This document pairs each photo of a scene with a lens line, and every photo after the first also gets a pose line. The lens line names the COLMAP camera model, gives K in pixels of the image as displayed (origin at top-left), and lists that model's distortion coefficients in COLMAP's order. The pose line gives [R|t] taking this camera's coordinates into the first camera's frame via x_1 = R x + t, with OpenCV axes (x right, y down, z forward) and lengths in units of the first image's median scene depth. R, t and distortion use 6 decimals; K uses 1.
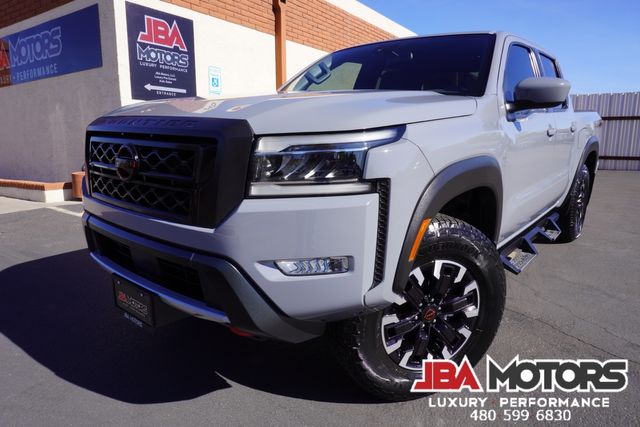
lens RADIAL K [[423.5, 0, 319.6], [0, 423.5, 212.2], [0, 0, 1]] dist [-0.042868, 0.022014]
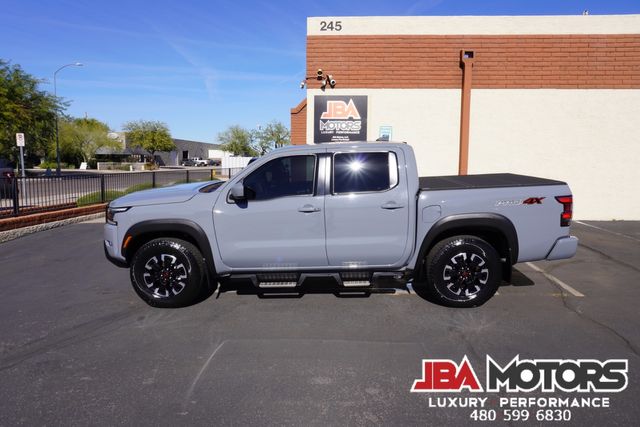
lens RADIAL K [[423.5, 0, 323.0], [0, 423.5, 213.4], [0, 0, 1]] dist [-0.042868, 0.022014]
pose [[0.506296, 0.114929, -0.854667, 0.889688], [-0.148659, 0.987874, 0.044778, -0.118252], [0.849450, 0.104383, 0.517242, 0.203045]]
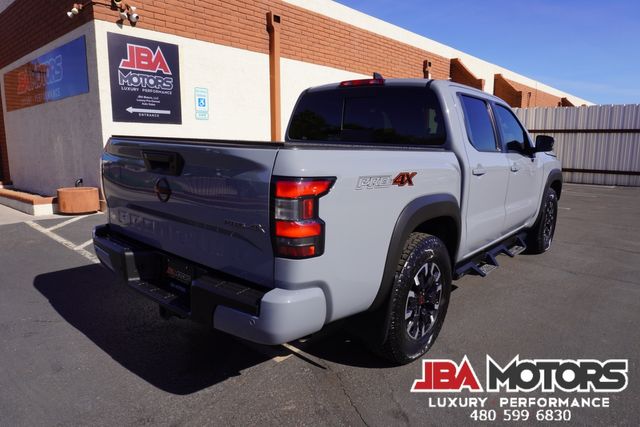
lens RADIAL K [[423.5, 0, 319.8], [0, 423.5, 212.3], [0, 0, 1]] dist [-0.042868, 0.022014]
pose [[0.989993, 0.024301, -0.139011, 0.217557], [-0.025727, 0.999633, -0.008466, -0.036957], [0.138755, 0.011958, 0.990255, 0.005142]]
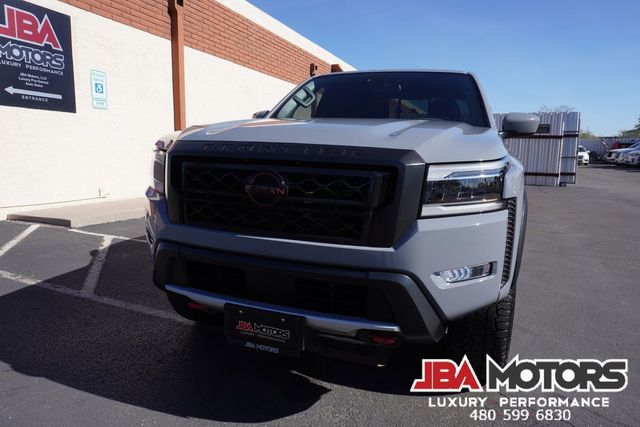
lens RADIAL K [[423.5, 0, 318.1], [0, 423.5, 211.8], [0, 0, 1]] dist [-0.042868, 0.022014]
pose [[0.979596, -0.017411, 0.200223, 0.023405], [0.023200, 0.999377, -0.026601, -0.017429], [-0.199635, 0.030703, 0.979389, 0.065447]]
